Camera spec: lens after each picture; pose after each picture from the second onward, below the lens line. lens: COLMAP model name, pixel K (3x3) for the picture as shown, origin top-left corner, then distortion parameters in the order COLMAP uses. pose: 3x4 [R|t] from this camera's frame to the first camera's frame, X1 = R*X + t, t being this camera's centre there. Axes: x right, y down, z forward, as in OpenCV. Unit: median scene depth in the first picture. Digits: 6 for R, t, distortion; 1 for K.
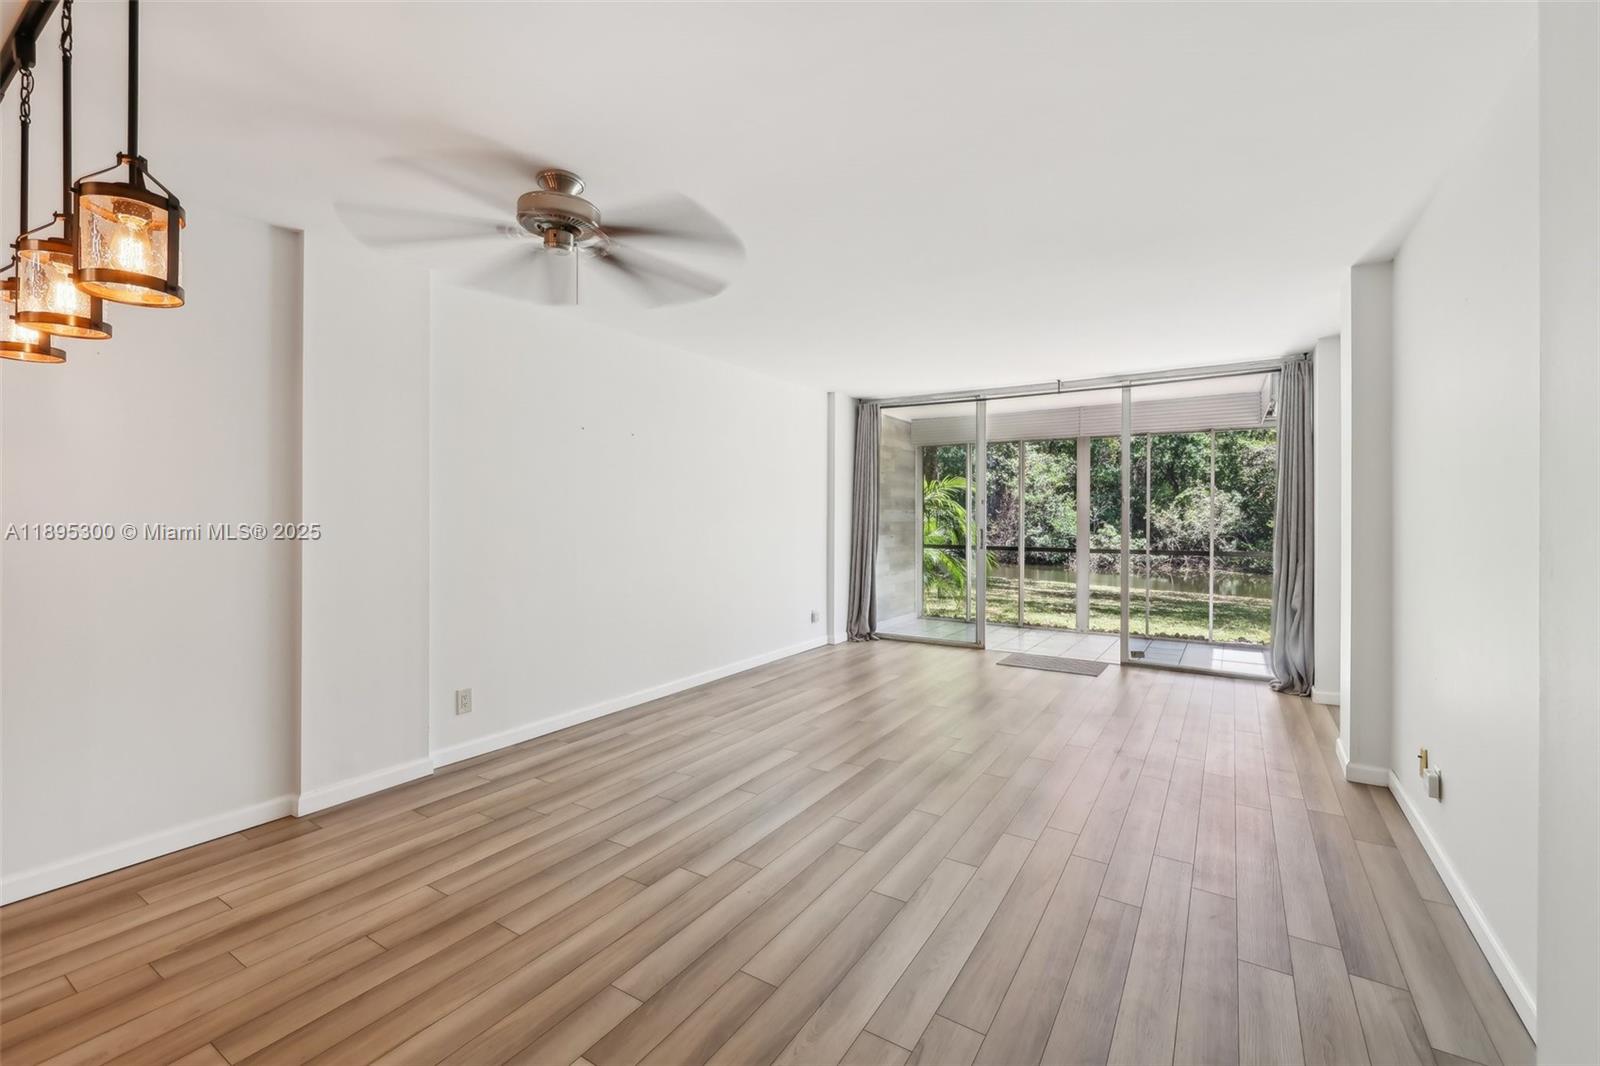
lens RADIAL K [[681.7, 0, 780.8], [0, 681.7, 507.1], [0, 0, 1]] dist [-0.001736, 0.000002]
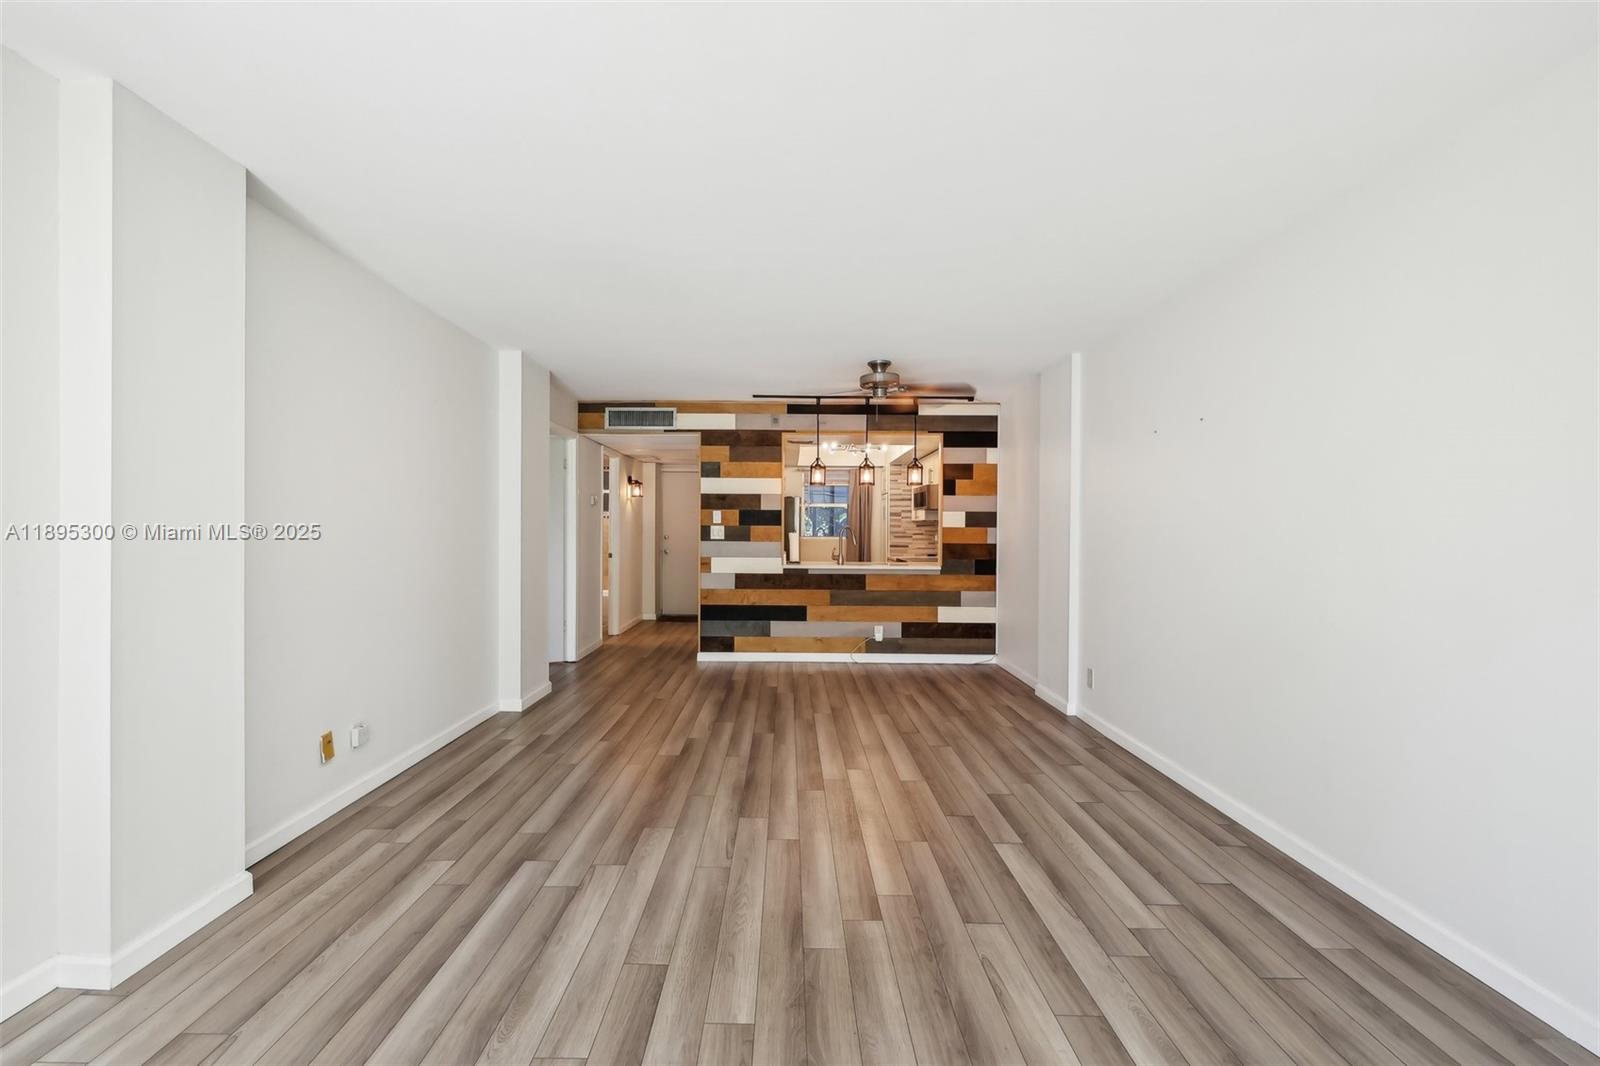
lens RADIAL K [[685.8, 0, 790.0], [0, 685.8, 537.6], [0, 0, 1]] dist [-0.000329, 0.000089]
pose [[-0.831971, -0.001383, -0.554818, 0.453635], [-0.004148, 0.999984, 0.003727, 0.014883], [0.554804, 0.005402, -0.831963, 1.133681]]
